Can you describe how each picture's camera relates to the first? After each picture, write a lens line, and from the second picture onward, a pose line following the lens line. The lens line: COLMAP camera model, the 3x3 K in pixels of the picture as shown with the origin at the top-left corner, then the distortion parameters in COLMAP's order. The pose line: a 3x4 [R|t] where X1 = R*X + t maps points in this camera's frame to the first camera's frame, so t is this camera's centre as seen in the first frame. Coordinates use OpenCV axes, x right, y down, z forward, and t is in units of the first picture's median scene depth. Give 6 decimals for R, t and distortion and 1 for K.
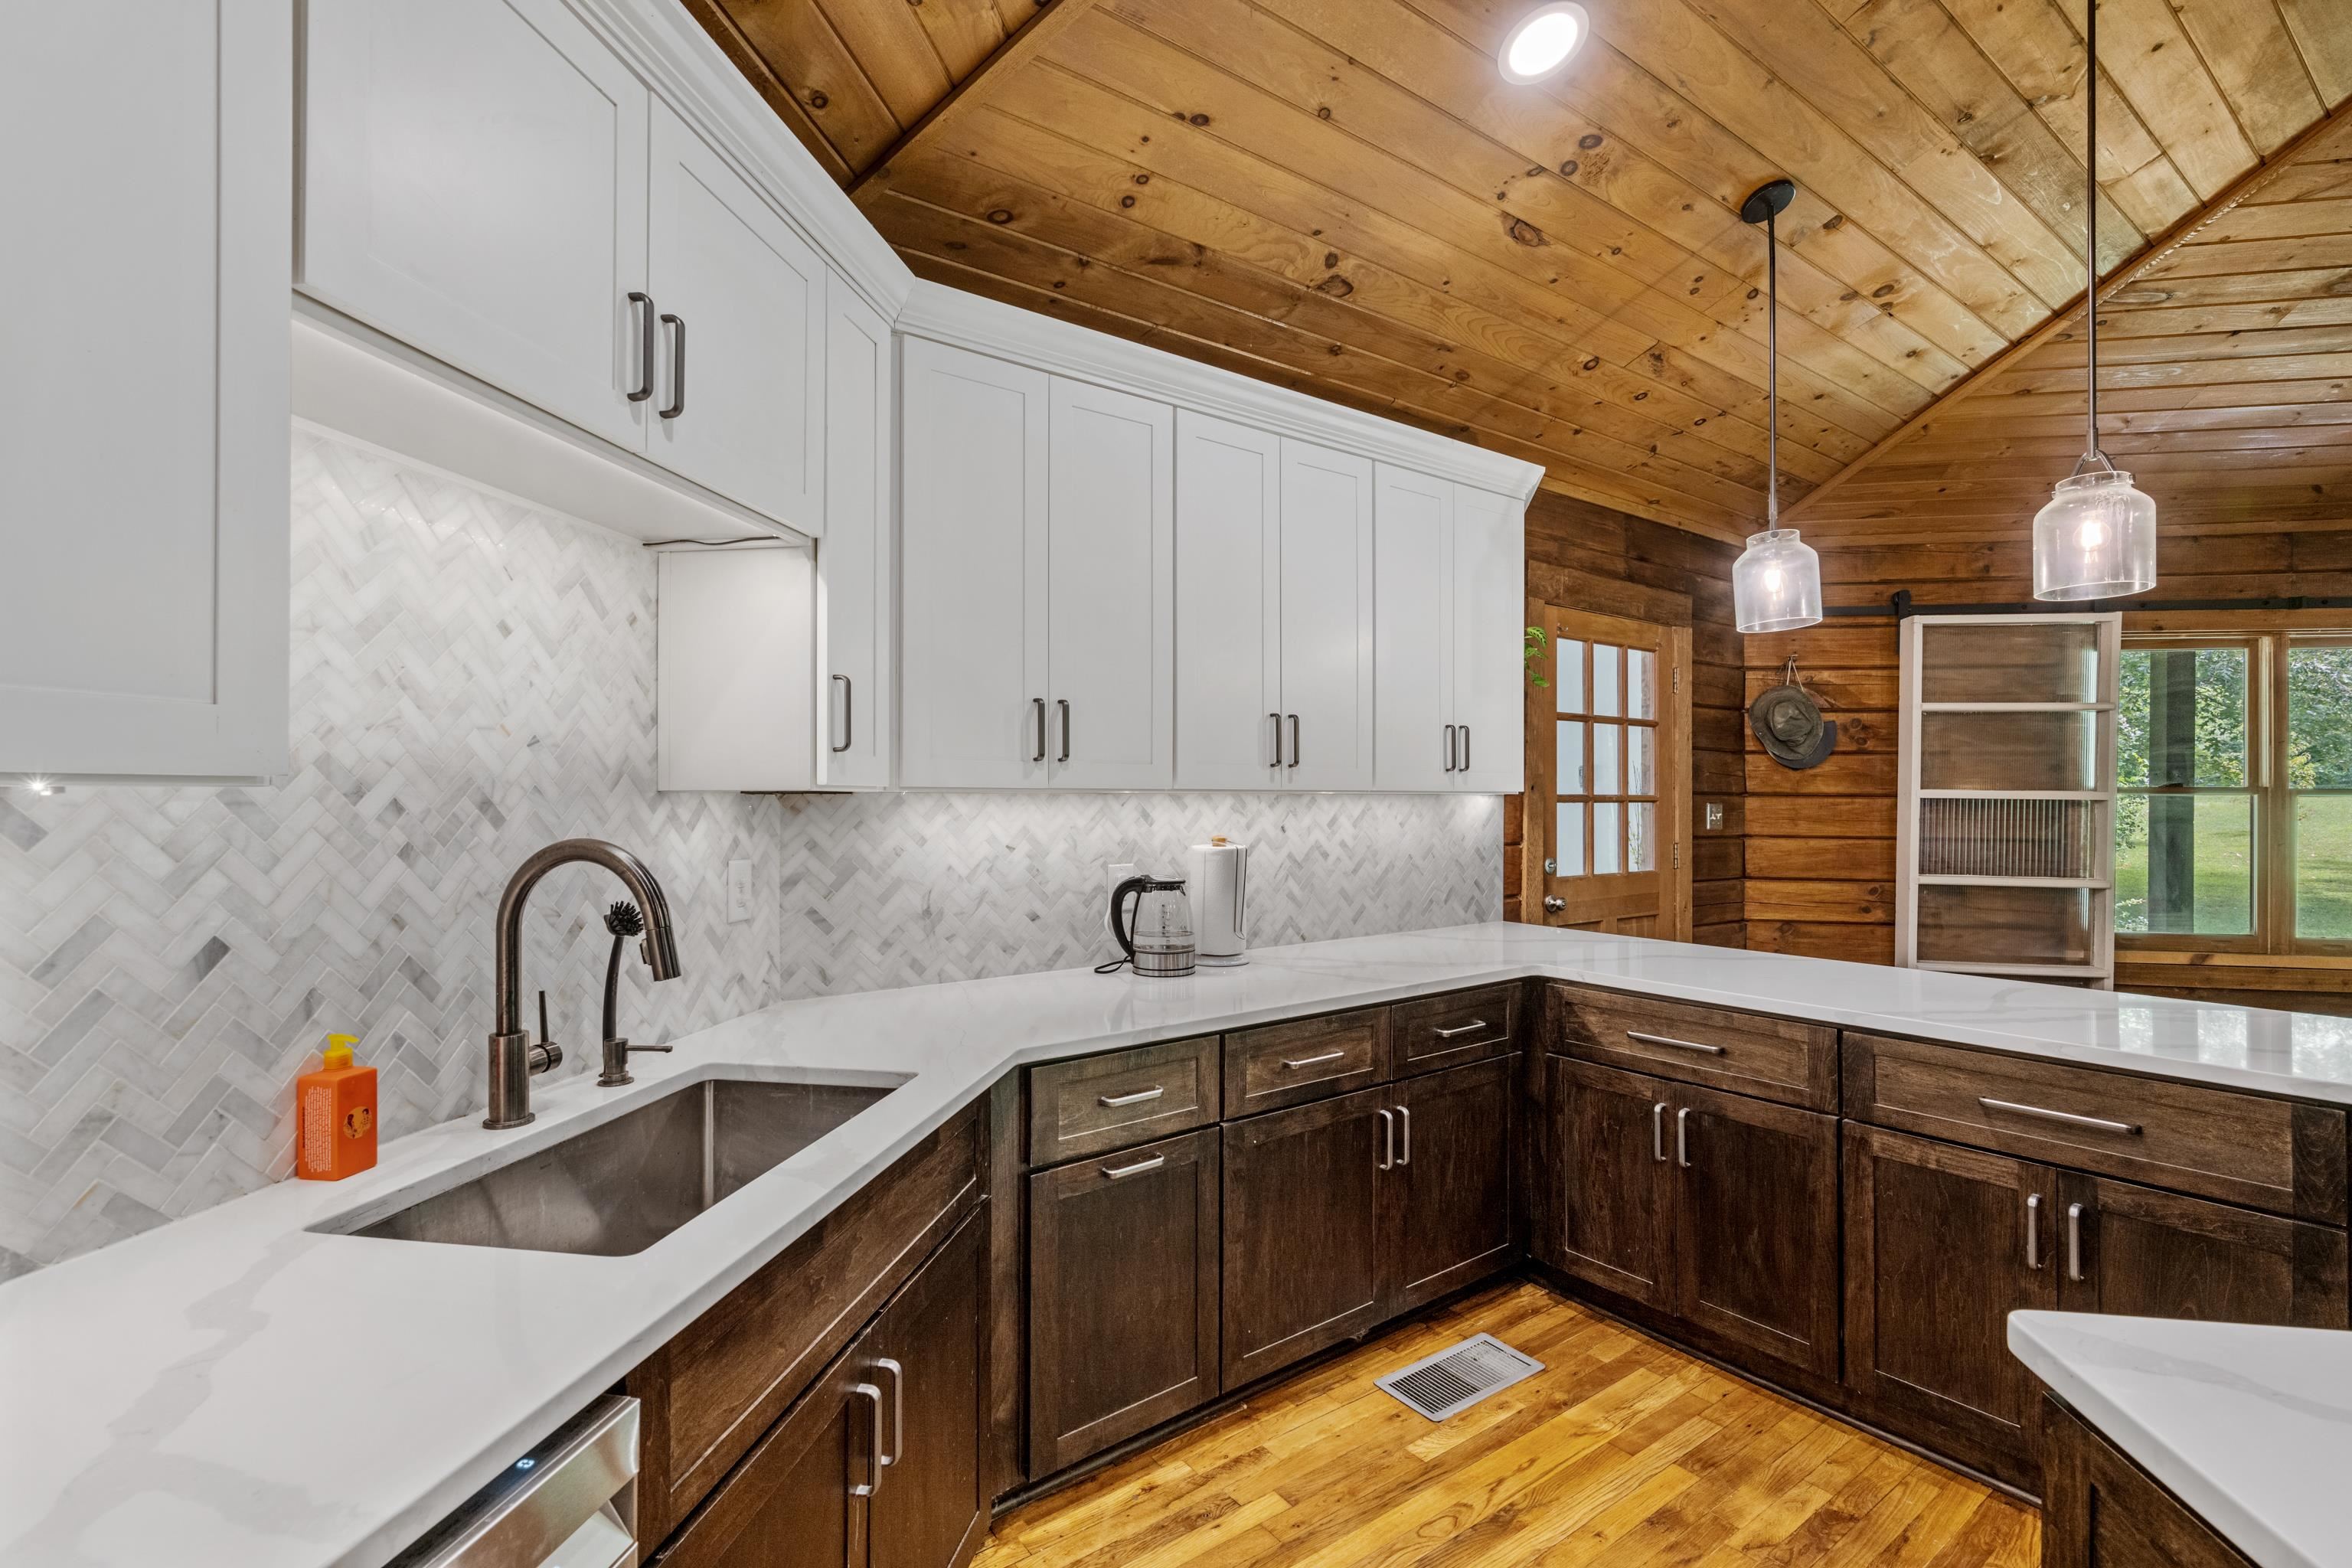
lens RADIAL K [[1044.4, 0, 1192.0], [0, 1044.4, 791.5], [0, 0, 1]] dist [-0.001793, 0.000196]
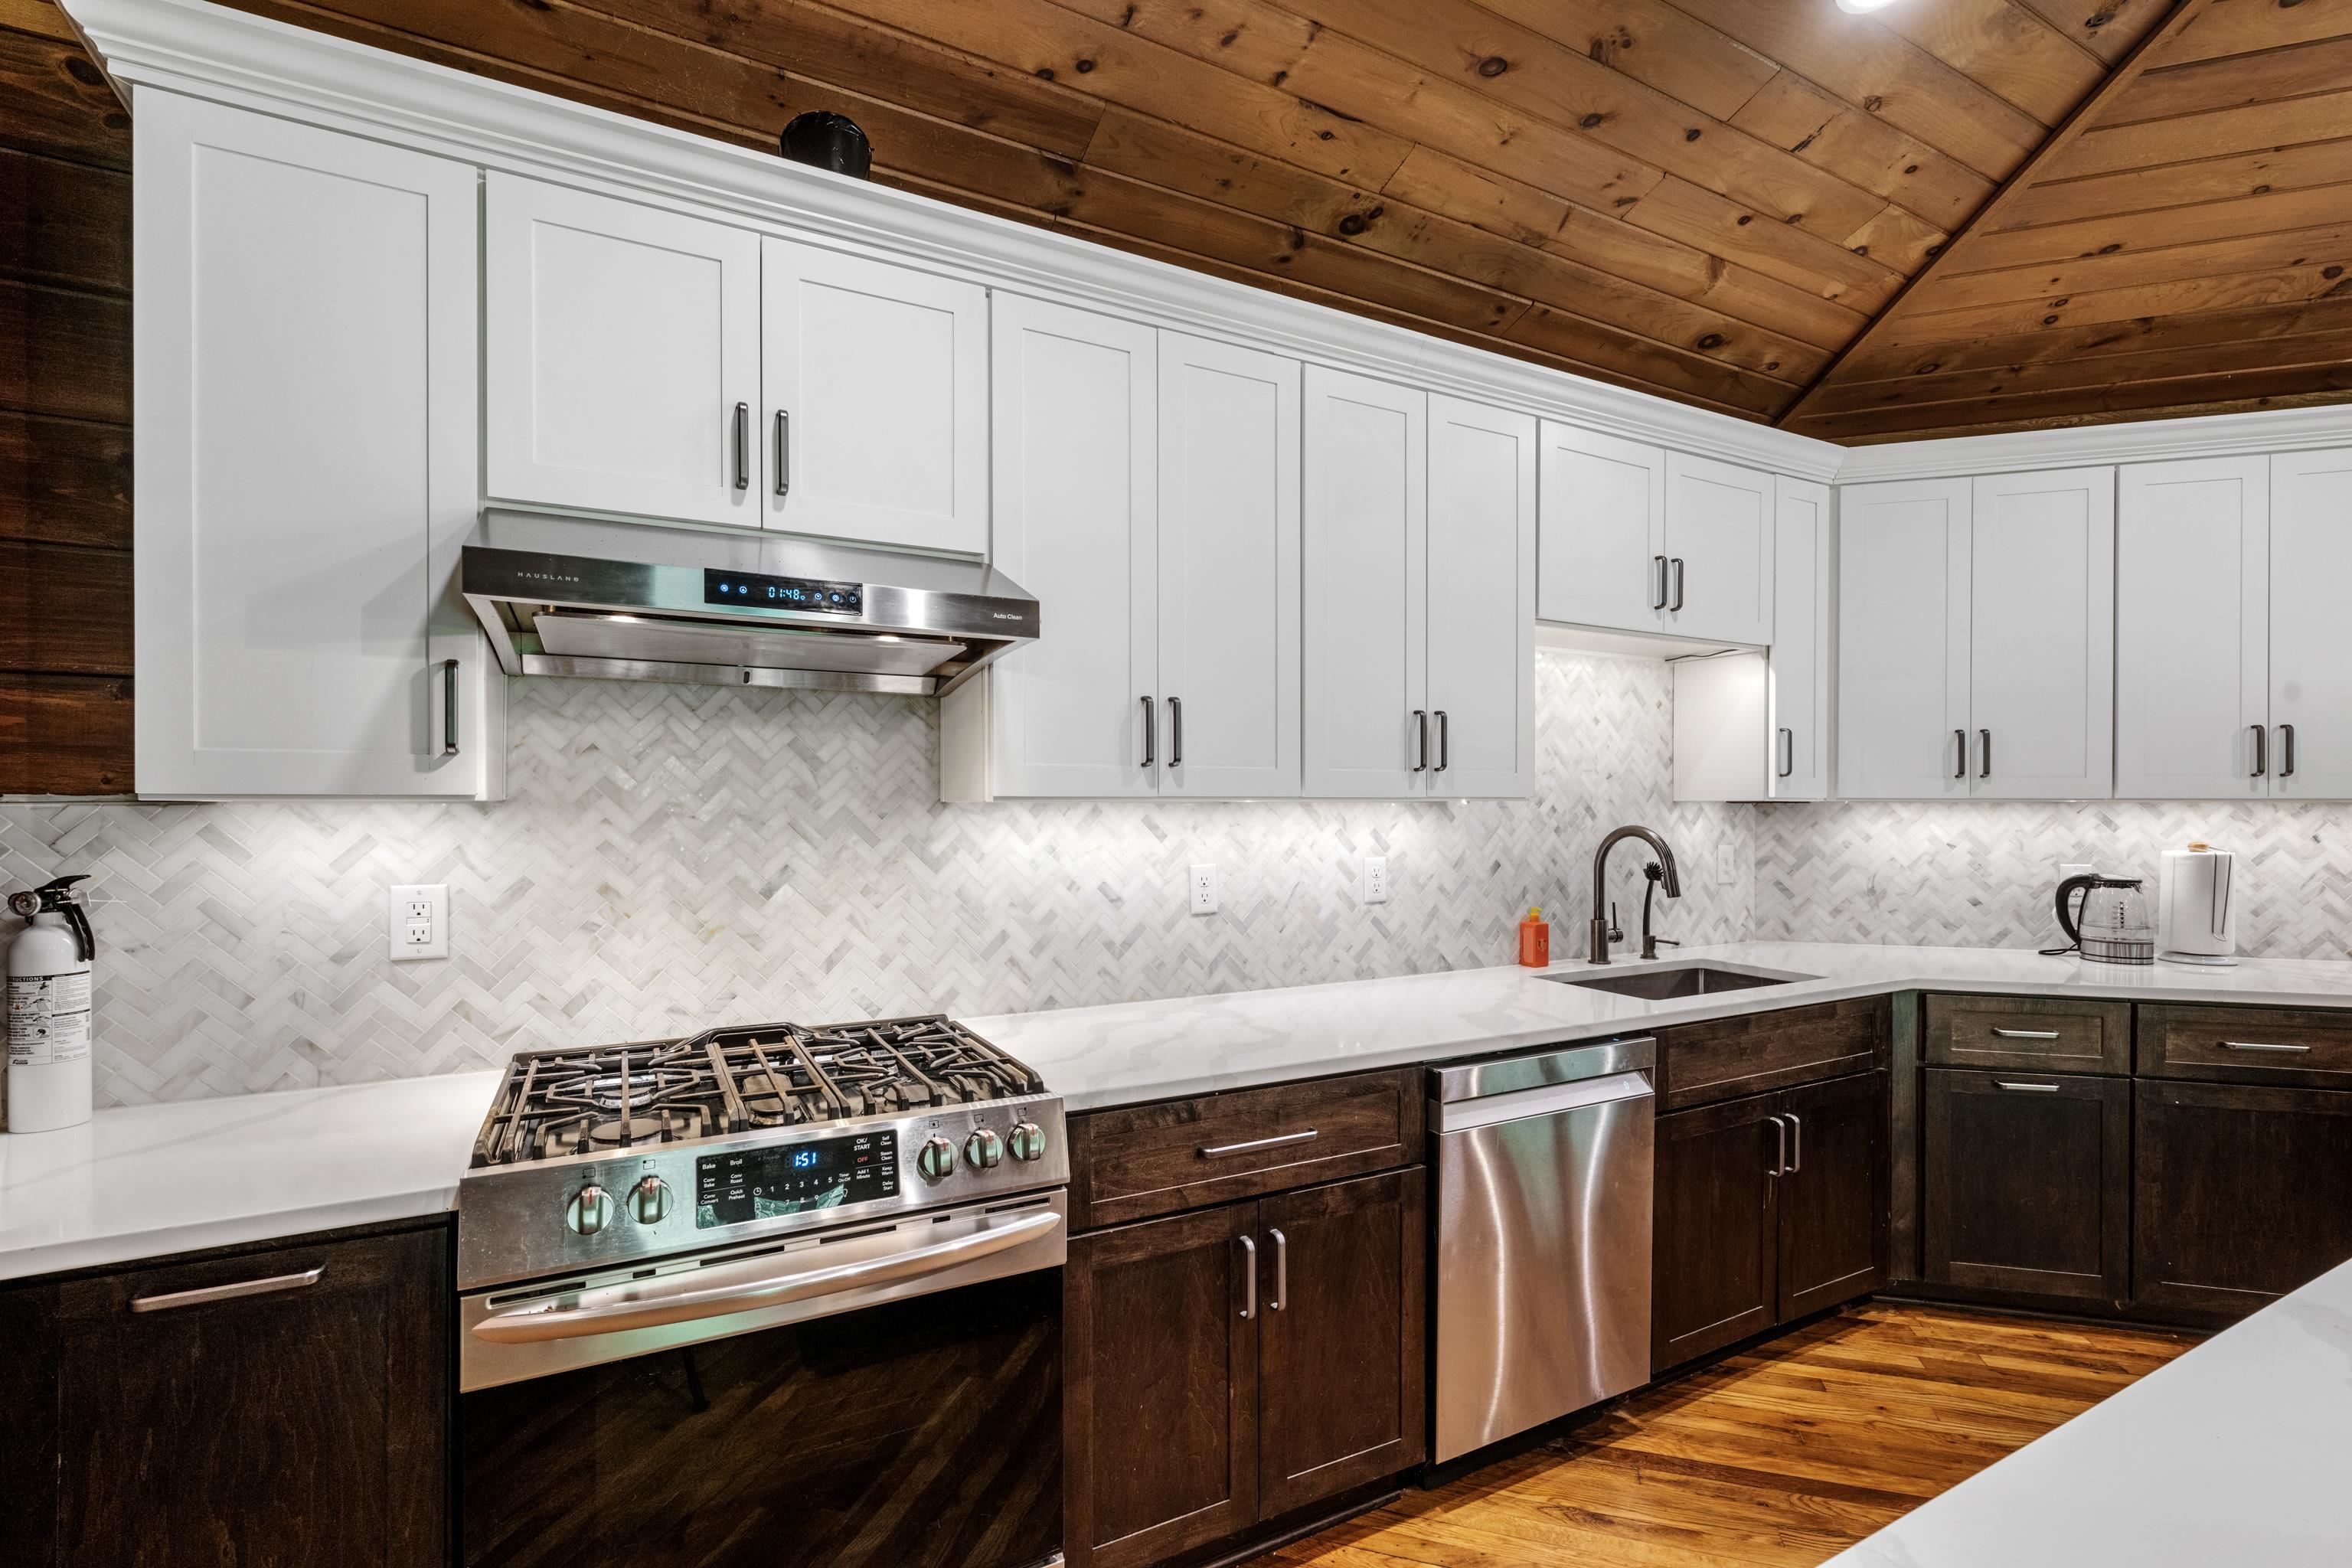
lens RADIAL K [[1044.4, 0, 1182.2], [0, 1044.4, 811.6], [0, 0, 1]] dist [-0.001793, 0.000196]
pose [[0.597443, 0.005594, -0.801892, 0.369808], [0.003057, 0.999953, 0.009254, -0.002150], [0.801906, -0.007980, 0.597397, -0.651977]]
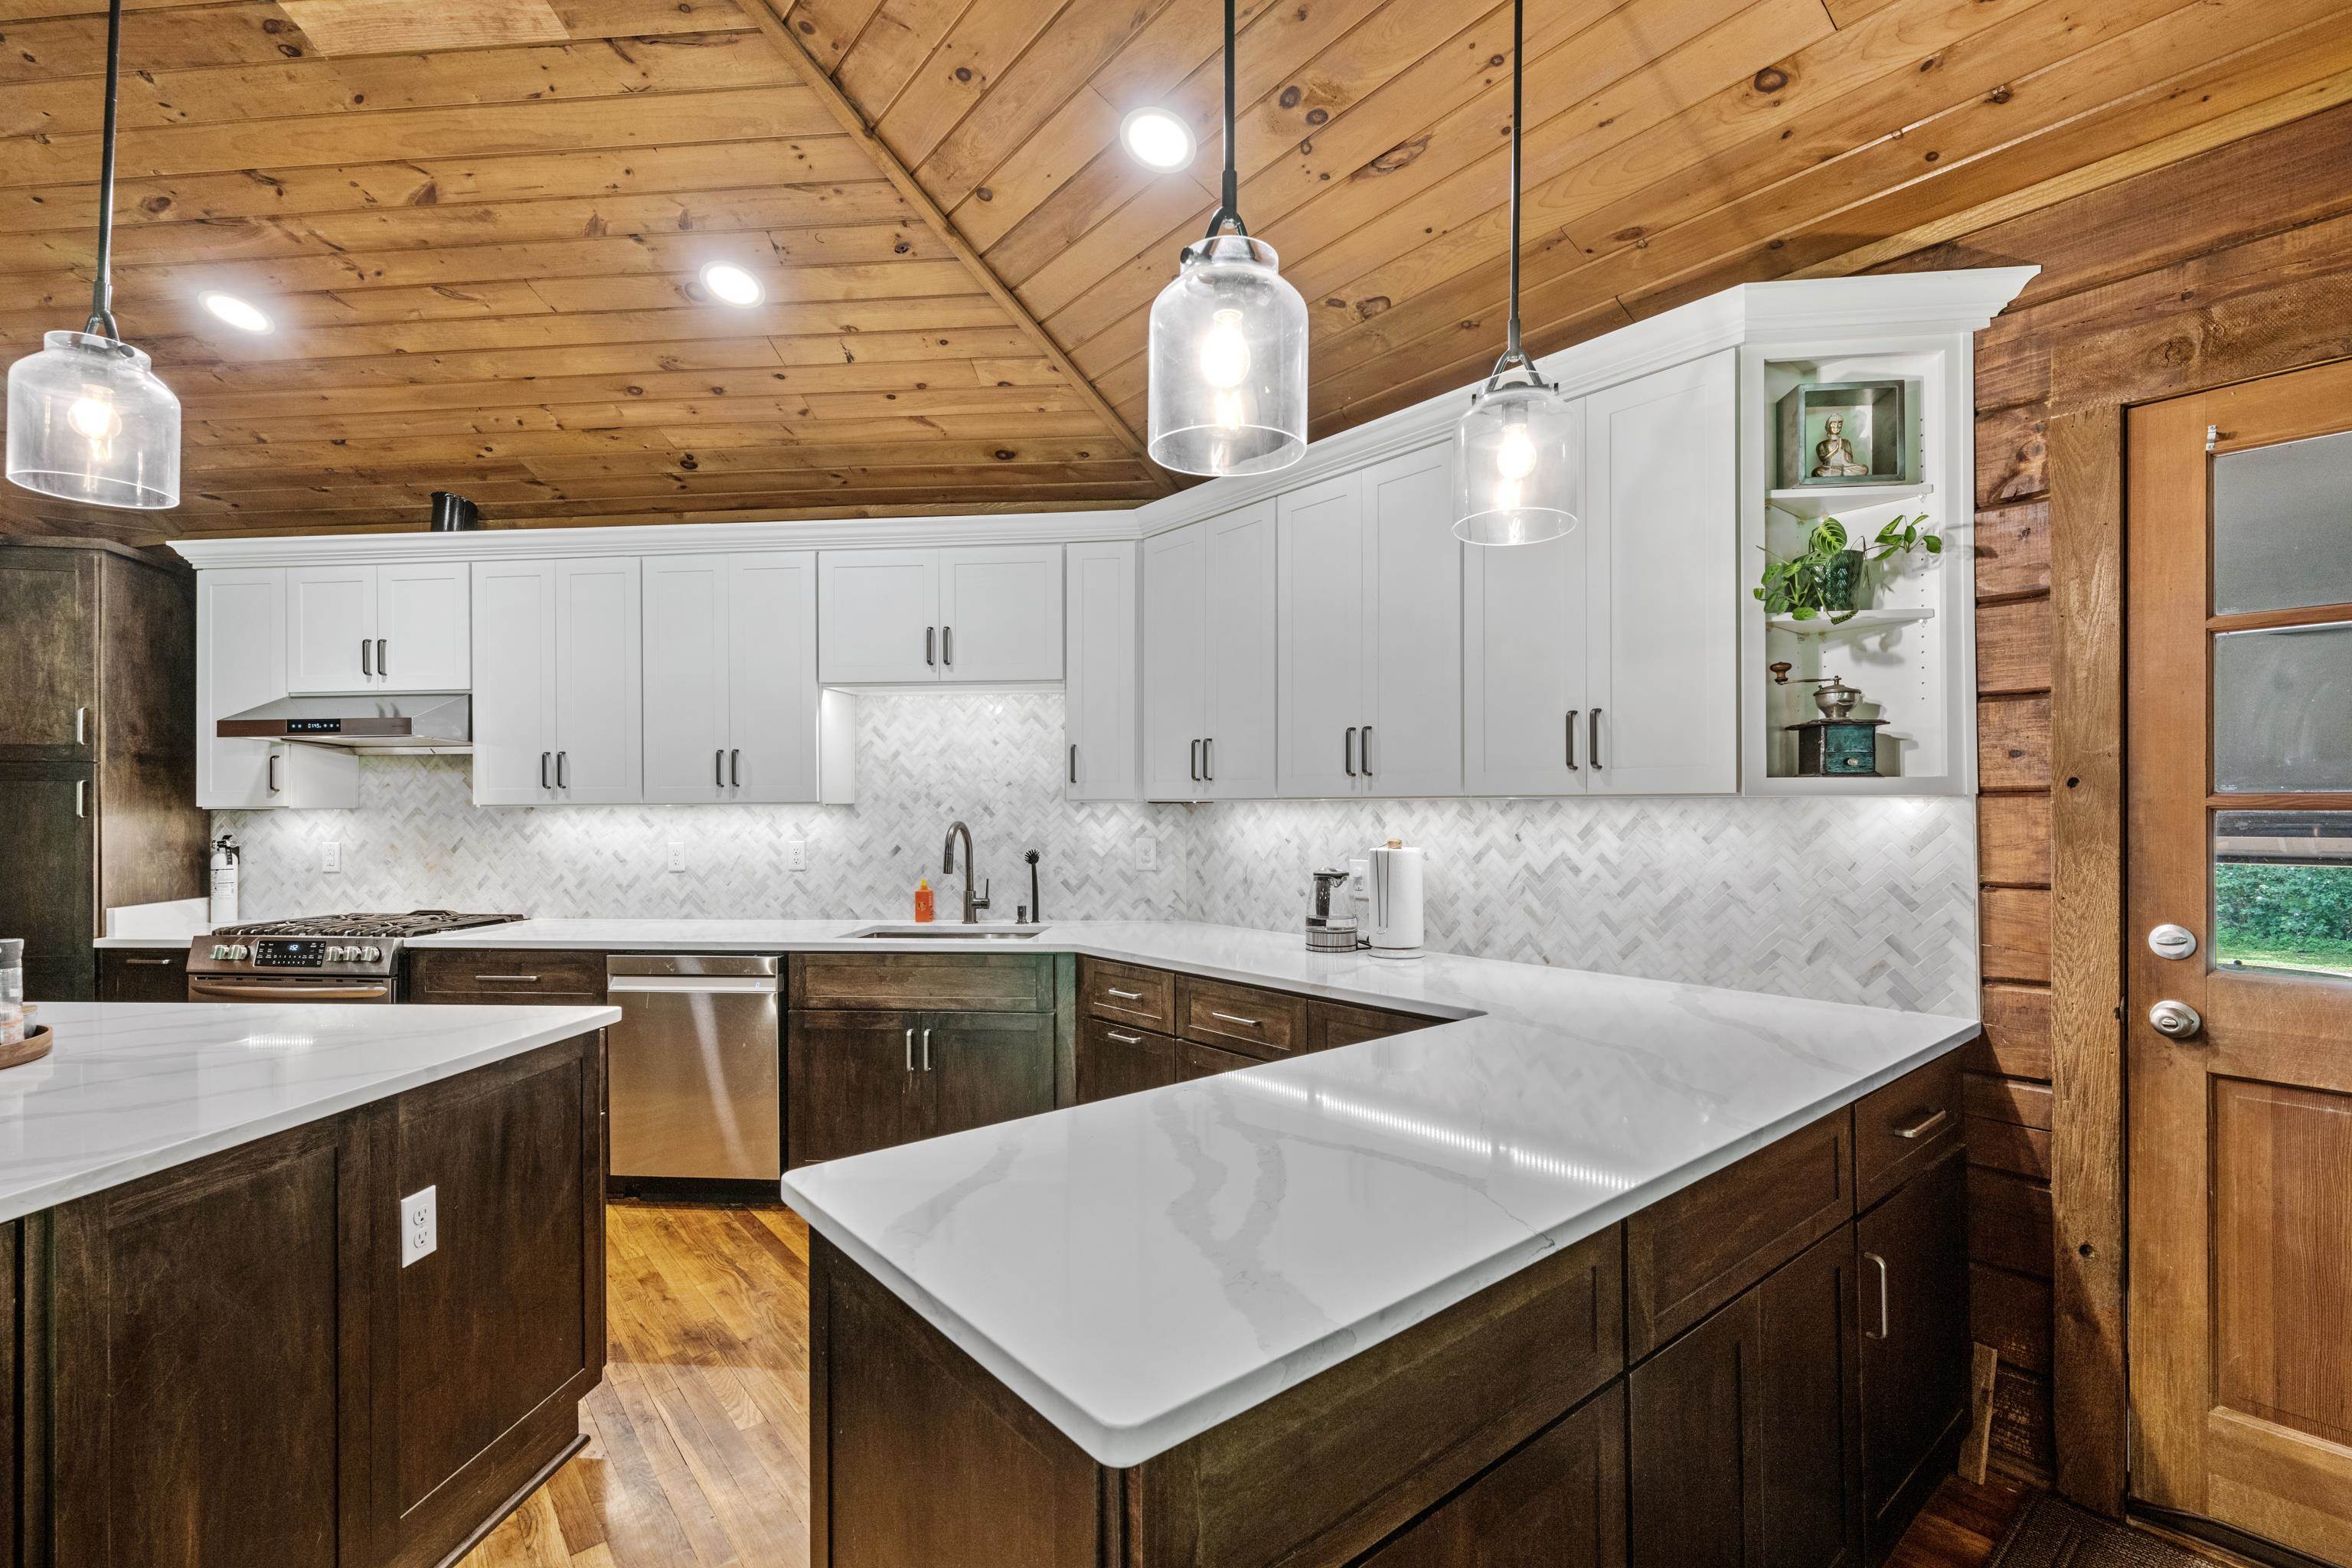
lens RADIAL K [[1044.4, 0, 1179.7], [0, 1044.4, 799.2], [0, 0, 1]] dist [-0.001793, 0.000196]
pose [[0.060809, -0.006909, -0.998126, 1.582032], [0.009987, 0.999930, -0.006313, 0.007808], [0.998099, -0.009584, 0.060873, 1.019782]]
